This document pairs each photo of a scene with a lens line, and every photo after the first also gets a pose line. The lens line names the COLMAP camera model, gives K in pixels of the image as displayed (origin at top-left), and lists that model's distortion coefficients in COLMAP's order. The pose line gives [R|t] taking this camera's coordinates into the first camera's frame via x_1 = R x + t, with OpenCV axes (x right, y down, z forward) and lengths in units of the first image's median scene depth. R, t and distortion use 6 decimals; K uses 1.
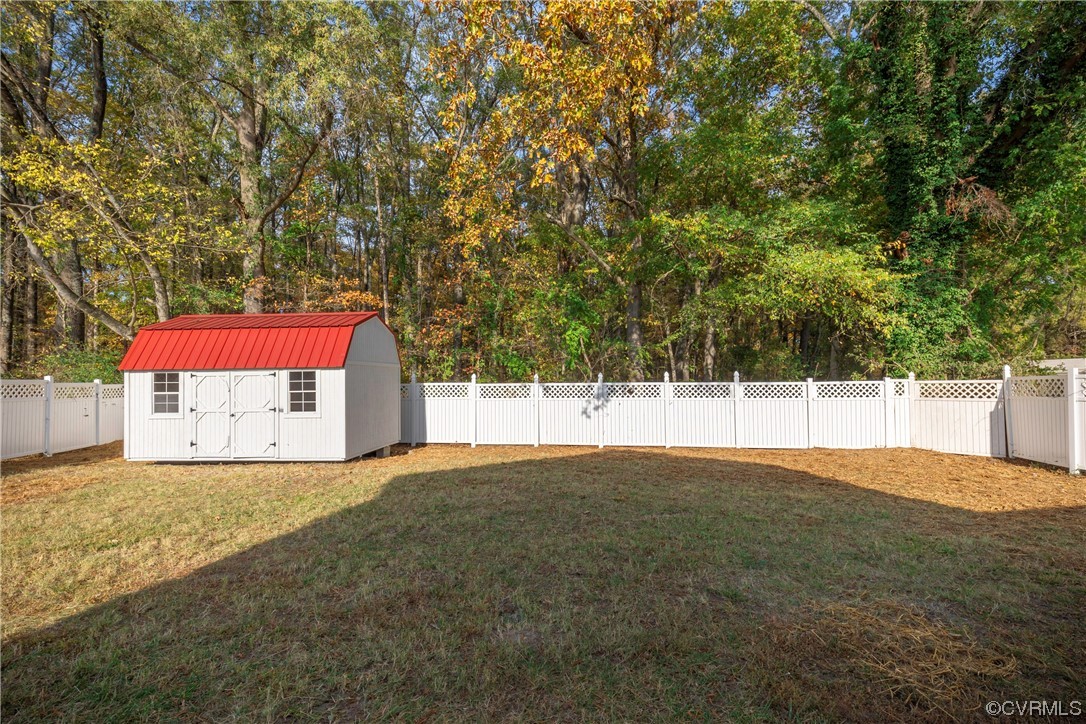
lens RADIAL K [[484.7, 0, 543.0], [0, 484.7, 362.0], [0, 0, 1]] dist [0.002105, 0.000194]
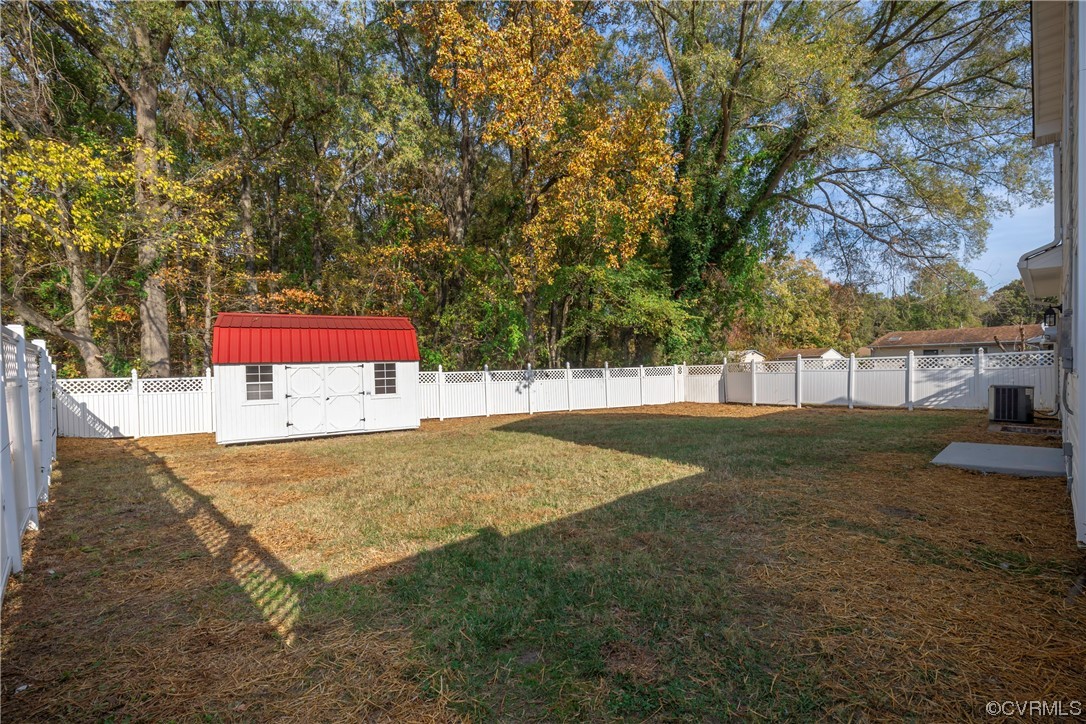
lens RADIAL K [[484.7, 0, 543.0], [0, 484.7, 362.0], [0, 0, 1]] dist [0.002105, 0.000194]
pose [[0.850478, -0.006793, 0.525967, -0.809195], [-0.002507, 0.999853, 0.016968, -0.007772], [-0.526005, -0.015749, 0.850336, -0.348030]]
